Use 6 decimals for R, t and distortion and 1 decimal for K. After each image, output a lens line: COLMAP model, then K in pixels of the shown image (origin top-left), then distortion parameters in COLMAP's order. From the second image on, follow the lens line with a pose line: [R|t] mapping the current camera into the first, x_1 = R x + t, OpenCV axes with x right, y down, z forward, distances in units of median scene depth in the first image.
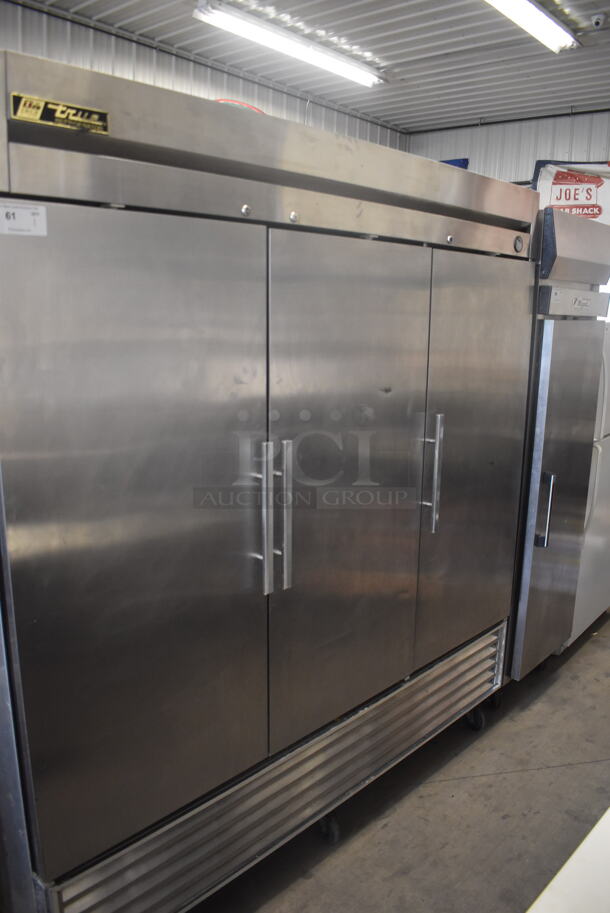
lens RADIAL K [[714.1, 0, 305.0], [0, 714.1, 456.5], [0, 0, 1]] dist [-0.083542, 0.001030]
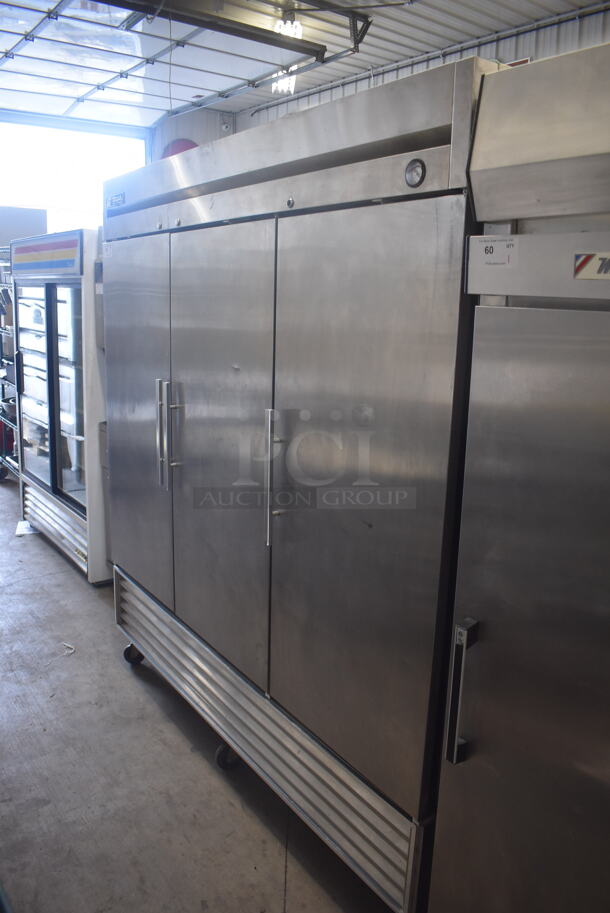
lens RADIAL K [[711.1, 0, 305.0], [0, 711.1, 456.5], [0, 0, 1]] dist [-0.086018, -0.000342]
pose [[-0.182967, 0.197017, -0.963176, 0.923774], [-0.239387, 0.941298, 0.238016, -0.198263], [0.953529, 0.274121, -0.125063, 1.045343]]
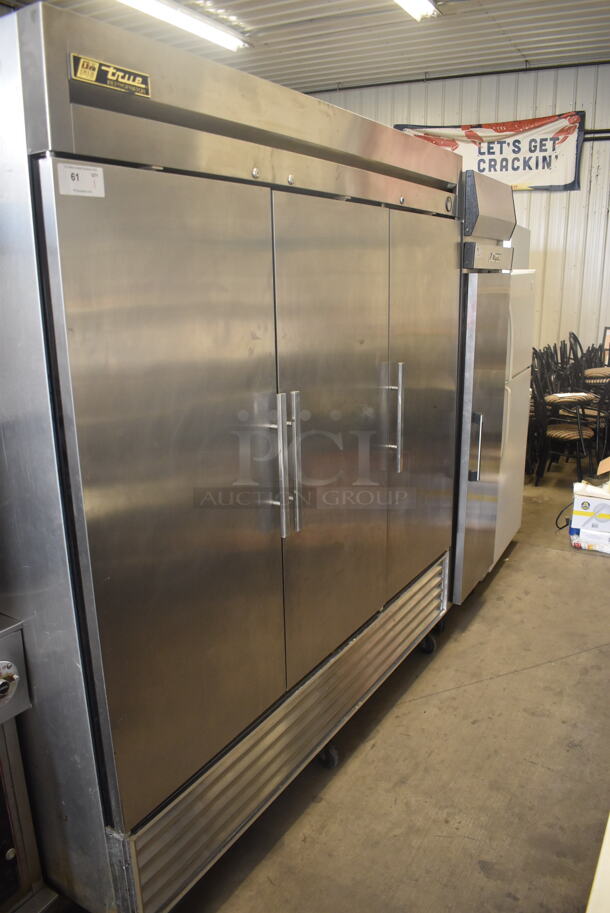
lens RADIAL K [[711.1, 0, 305.0], [0, 711.1, 456.5], [0, 0, 1]] dist [-0.086018, -0.000342]
pose [[0.976694, -0.083037, 0.197925, -0.161519], [0.073991, 0.995867, 0.052680, 0.013643], [-0.201481, -0.036808, 0.978801, -0.030696]]
